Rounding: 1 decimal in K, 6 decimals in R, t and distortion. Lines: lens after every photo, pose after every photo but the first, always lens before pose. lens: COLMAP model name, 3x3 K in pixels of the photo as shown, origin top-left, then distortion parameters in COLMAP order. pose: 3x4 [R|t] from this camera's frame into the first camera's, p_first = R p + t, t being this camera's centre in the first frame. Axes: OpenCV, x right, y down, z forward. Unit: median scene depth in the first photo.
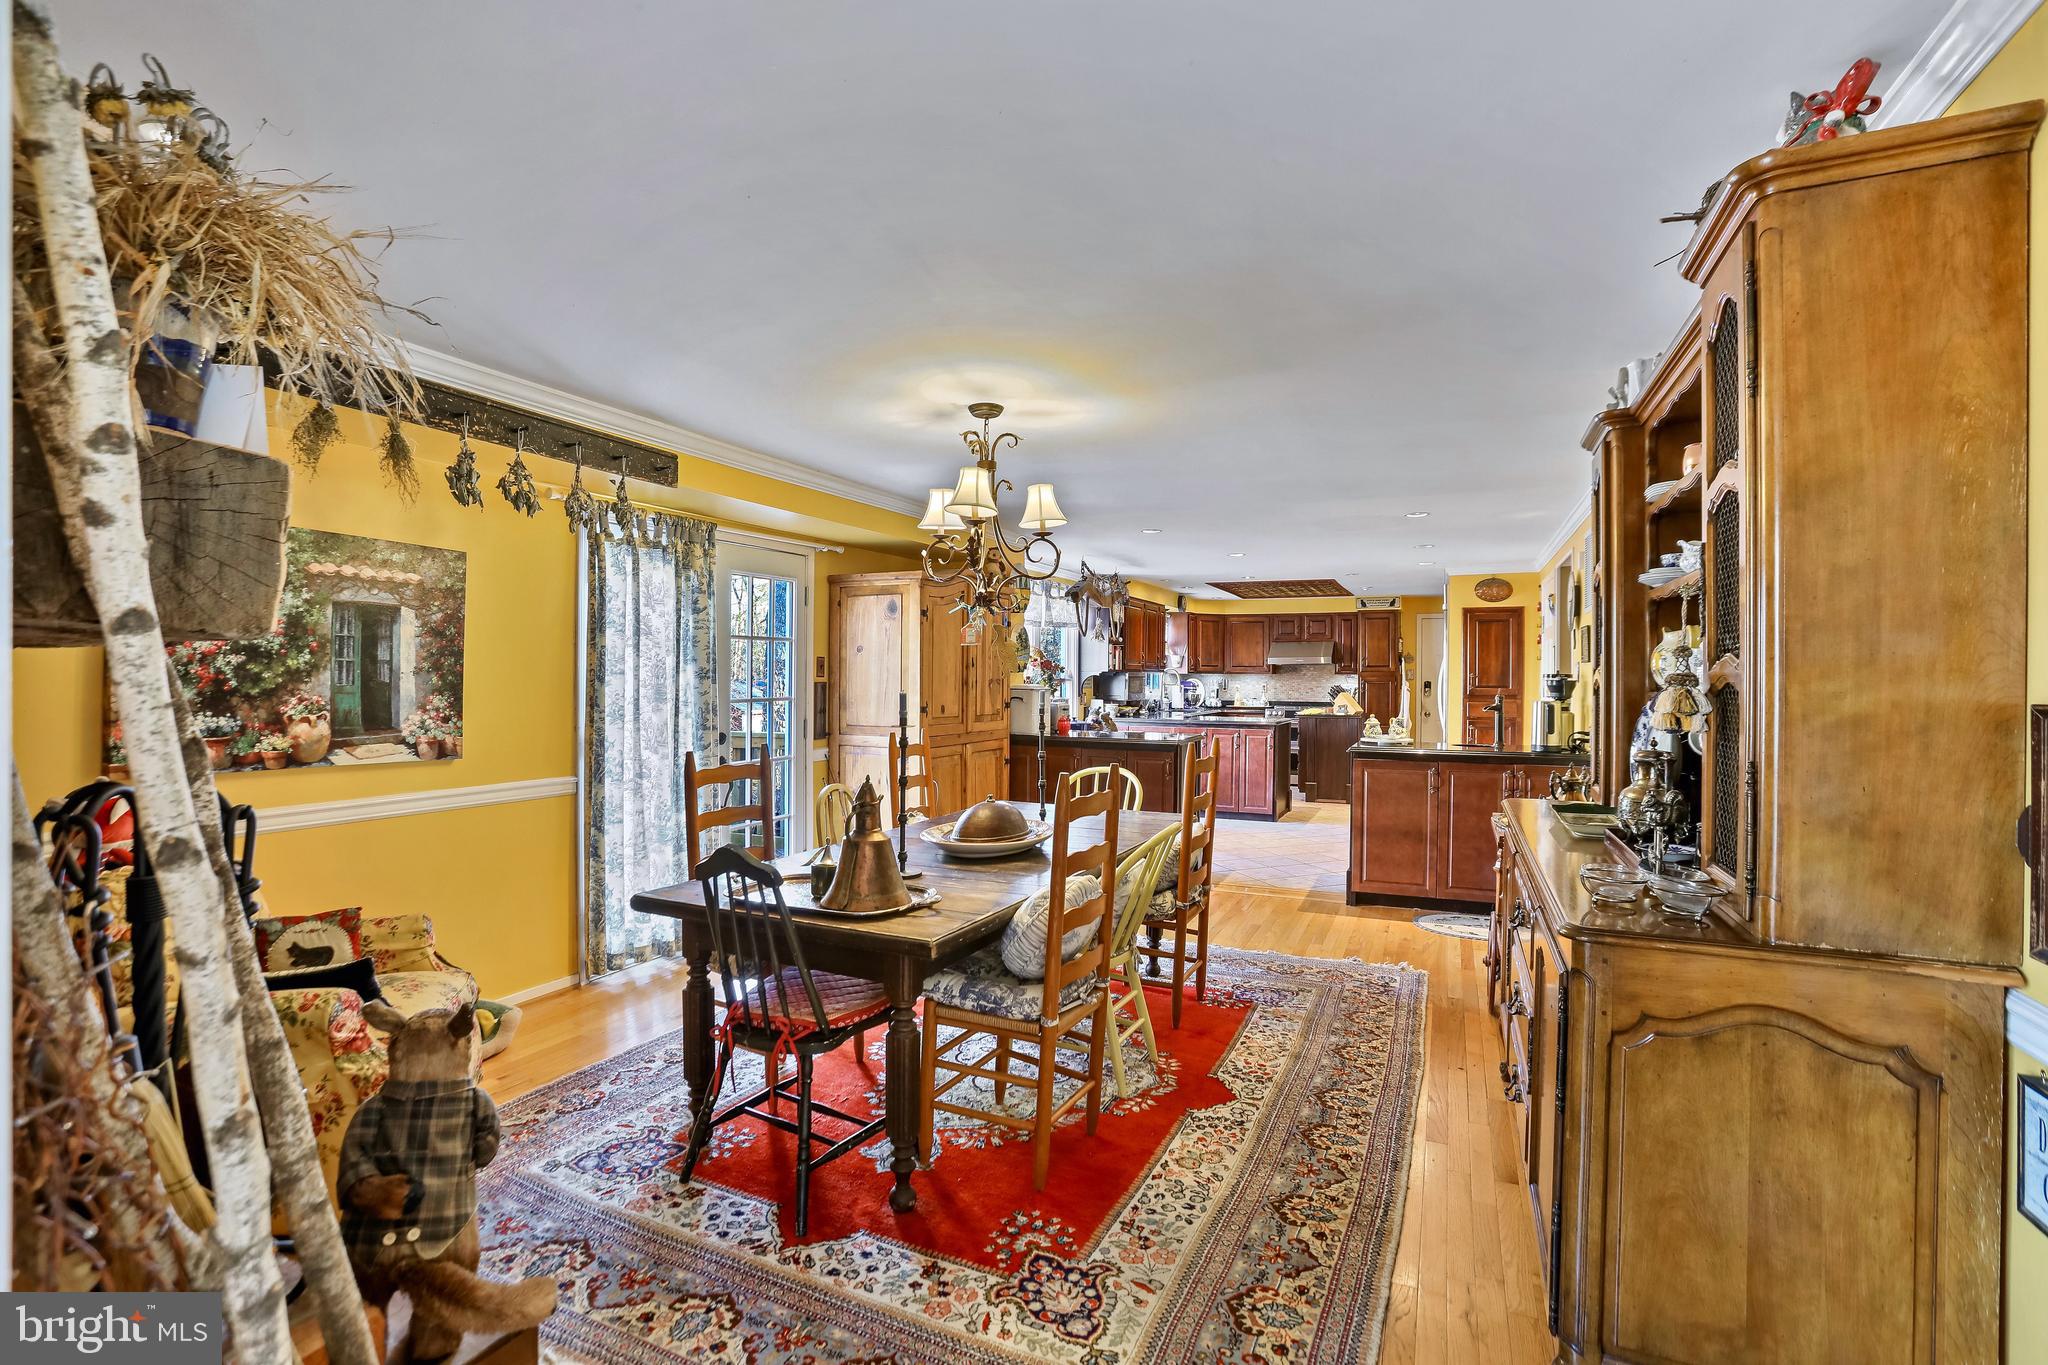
lens RADIAL K [[951.6, 0, 1038.3], [0, 951.6, 681.9], [0, 0, 1]] dist [-0.043246, 0.012723]
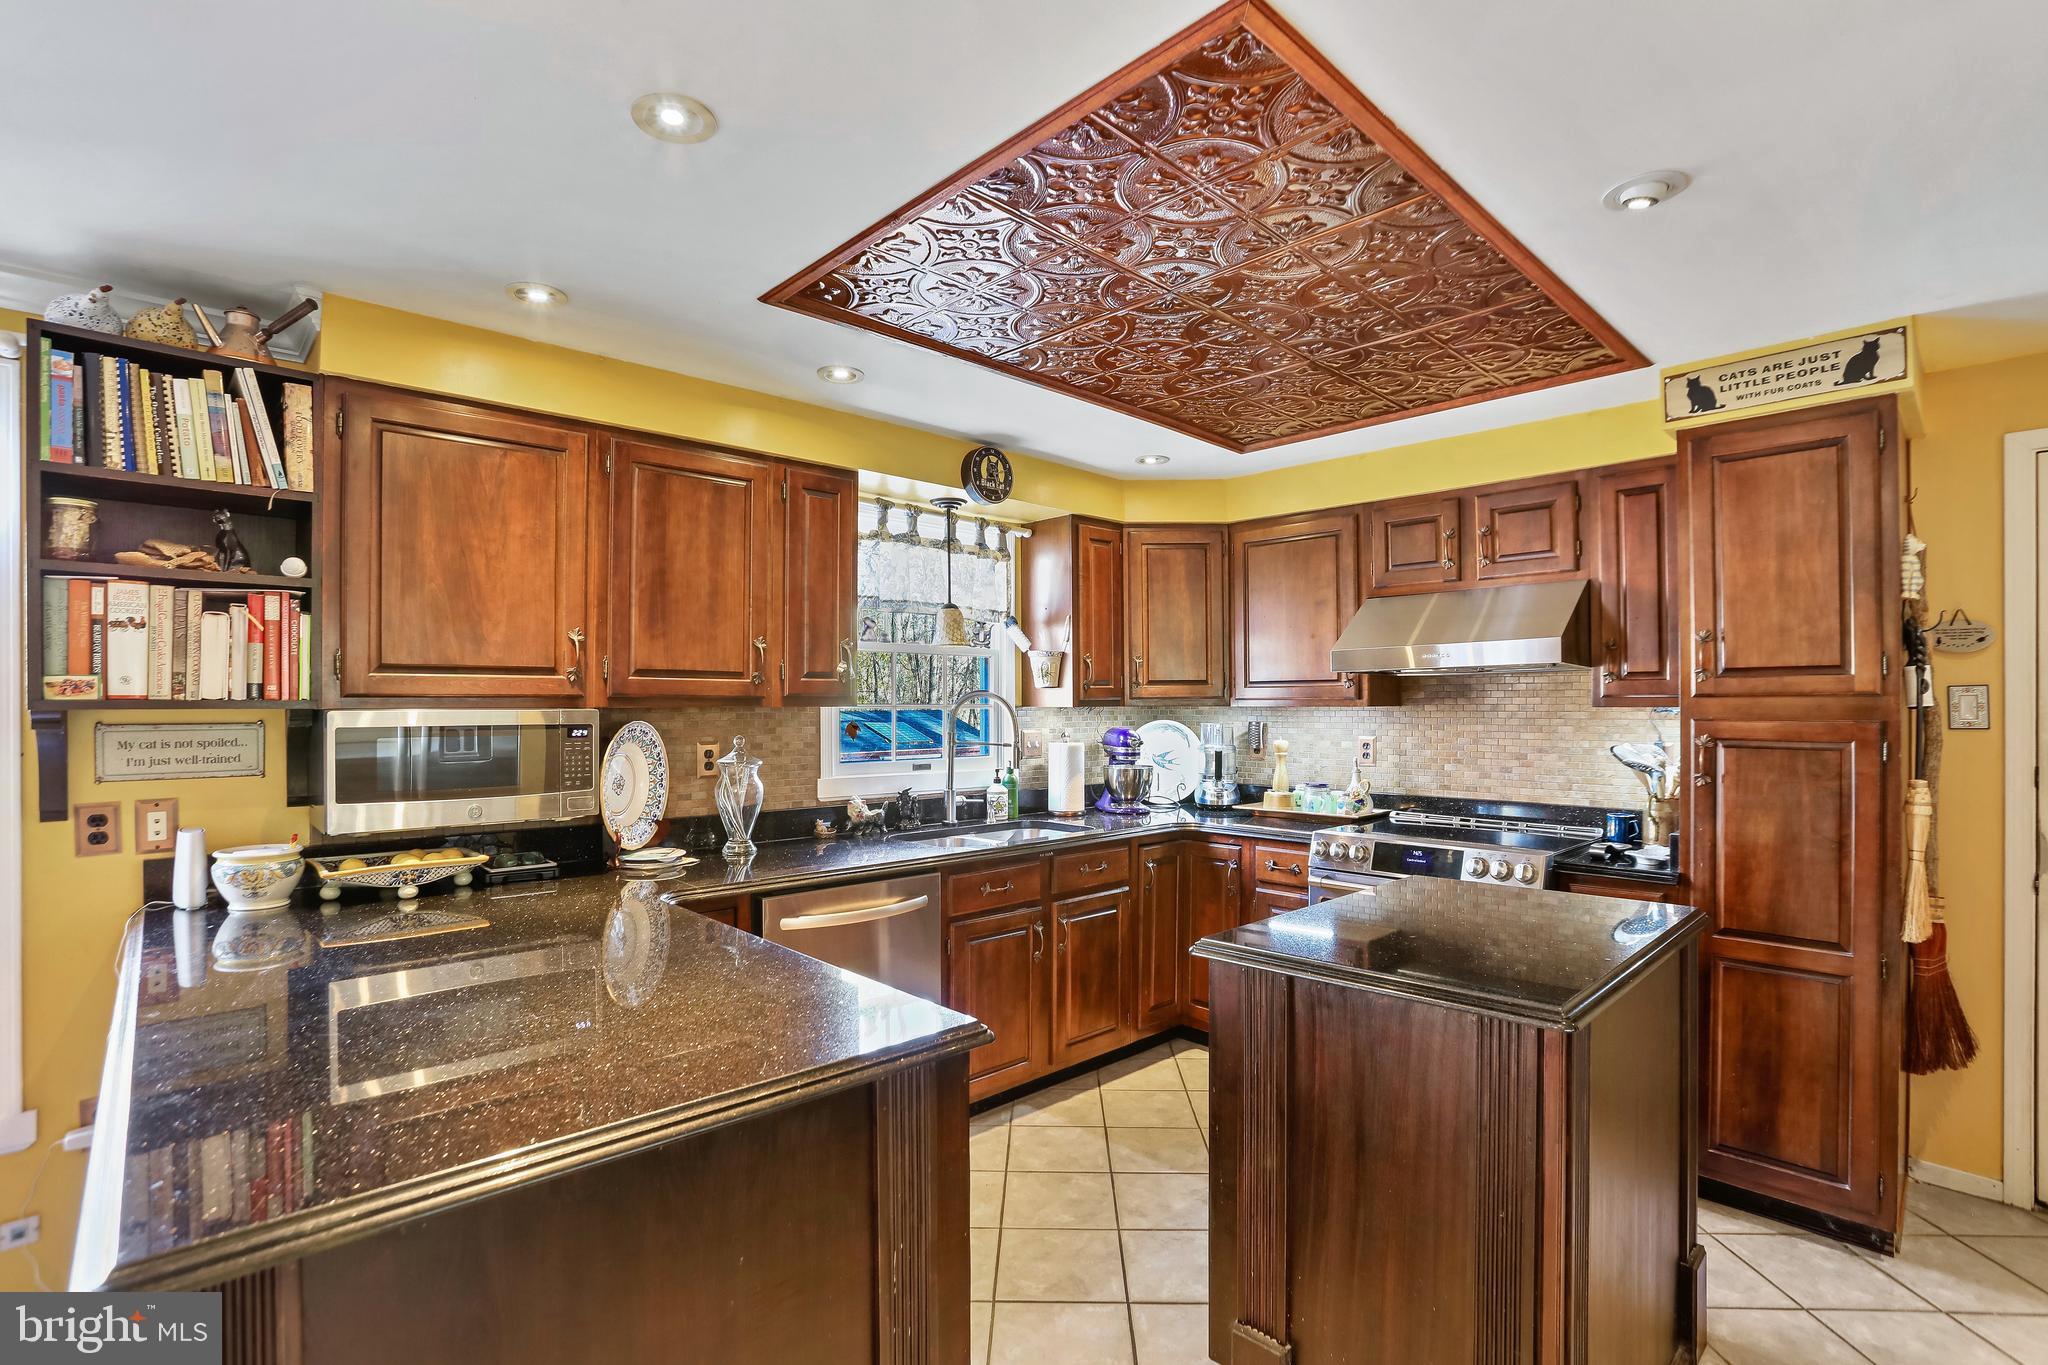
lens RADIAL K [[951.6, 0, 1024.8], [0, 951.6, 697.8], [0, 0, 1]] dist [-0.043246, 0.012723]
pose [[0.919726, -0.008667, -0.392466, 0.280942], [0.003926, 0.999909, -0.012882, -0.008180], [0.392542, 0.010307, 0.919676, 0.732014]]
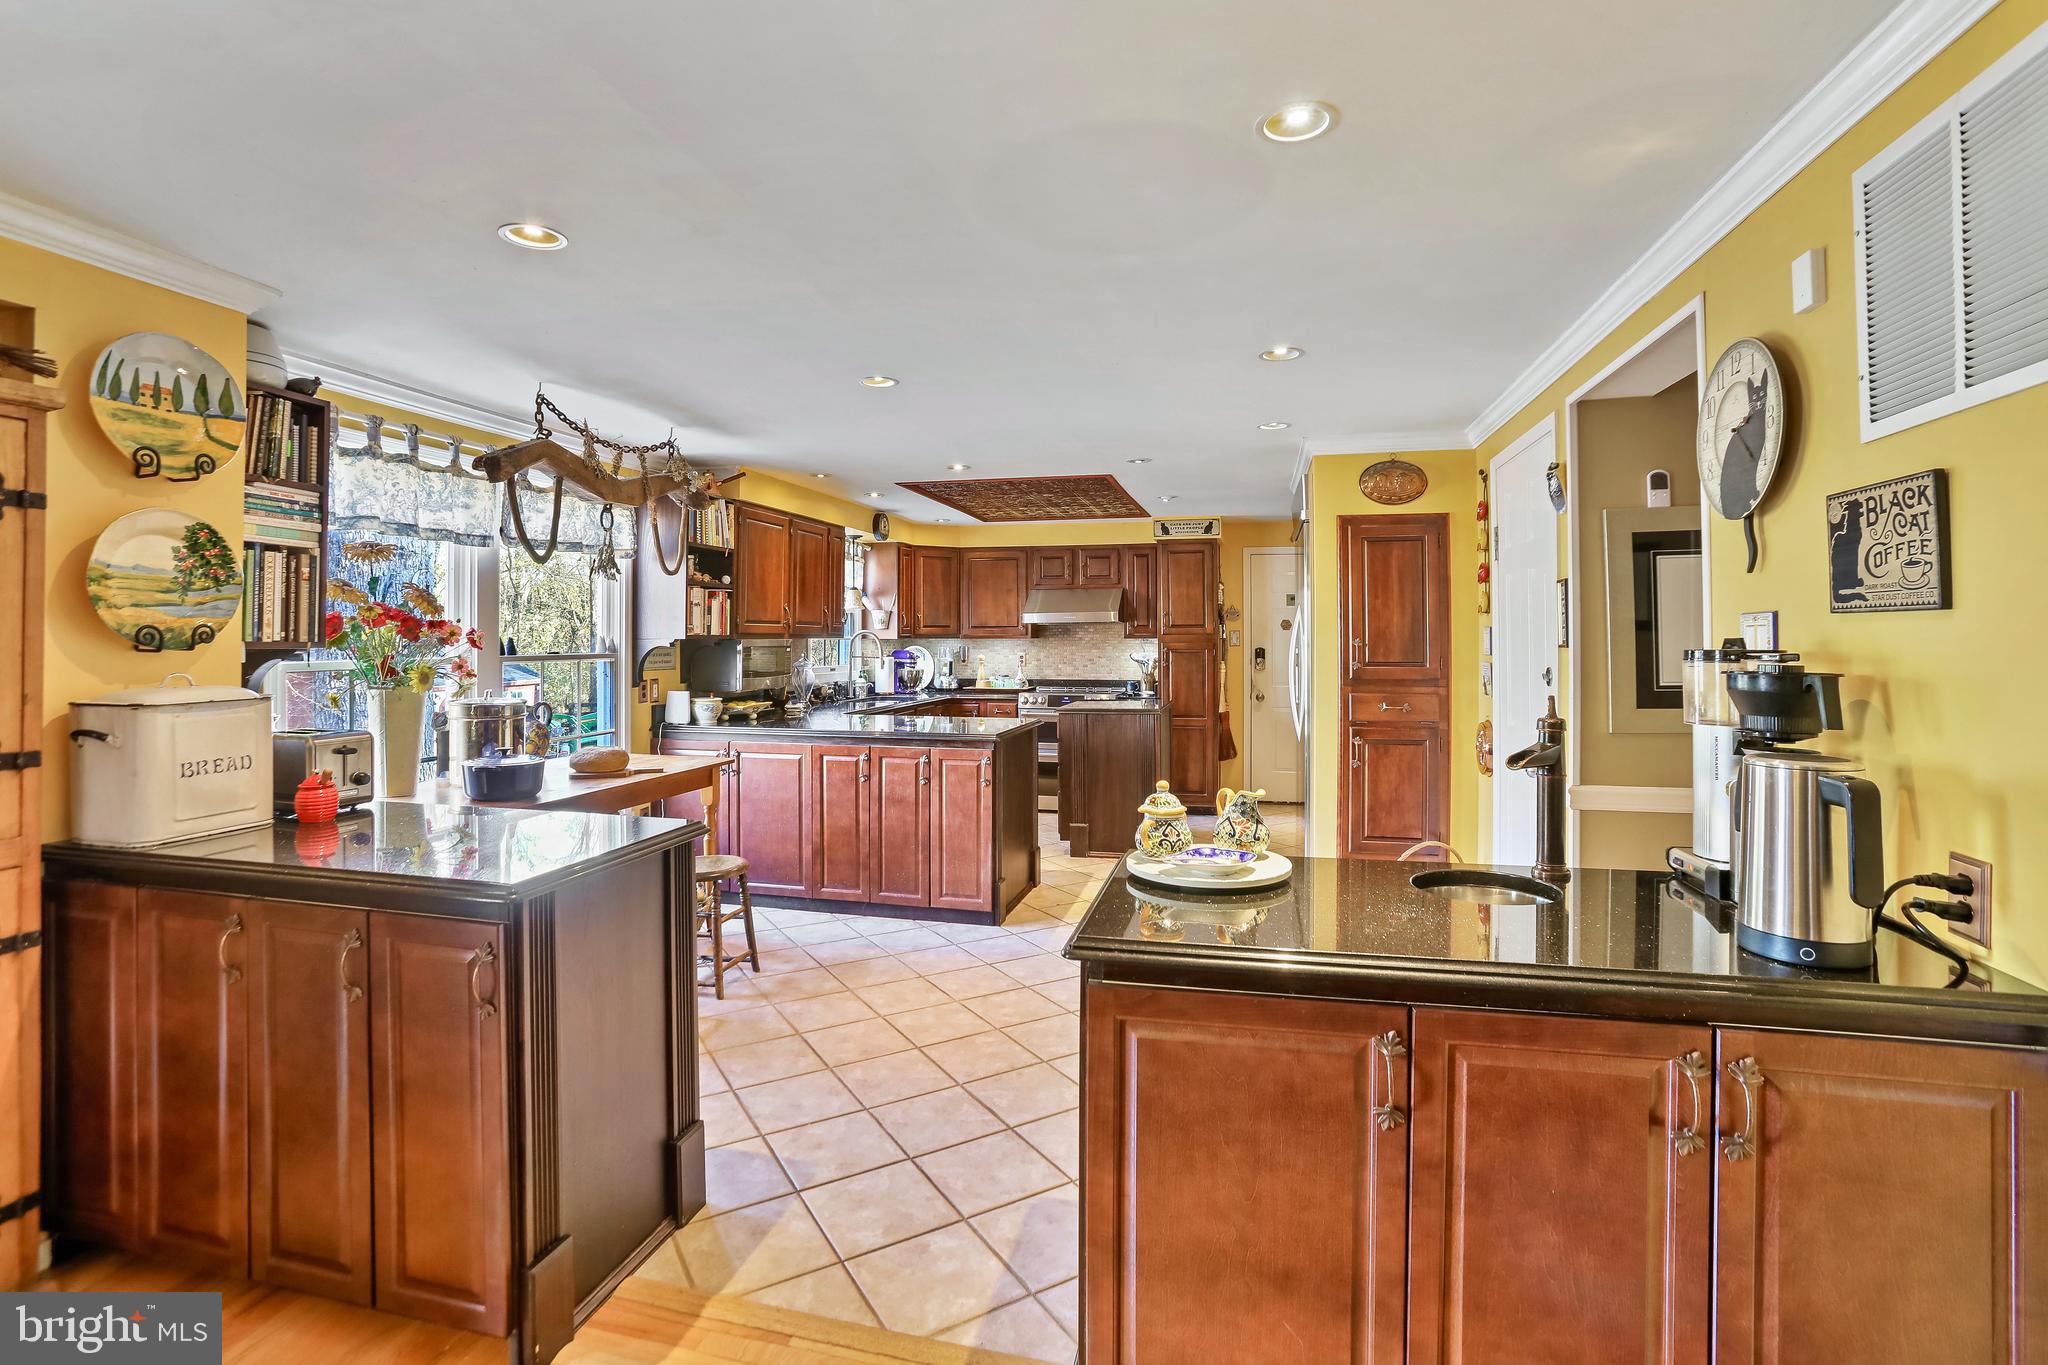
lens RADIAL K [[951.6, 0, 1001.3], [0, 951.6, 629.4], [0, 0, 1]] dist [-0.043246, 0.012723]
pose [[0.989170, -0.004681, 0.146699, 0.138592], [0.006720, 0.999887, -0.013412, -0.006375], [-0.146620, 0.014253, 0.989090, 0.379305]]
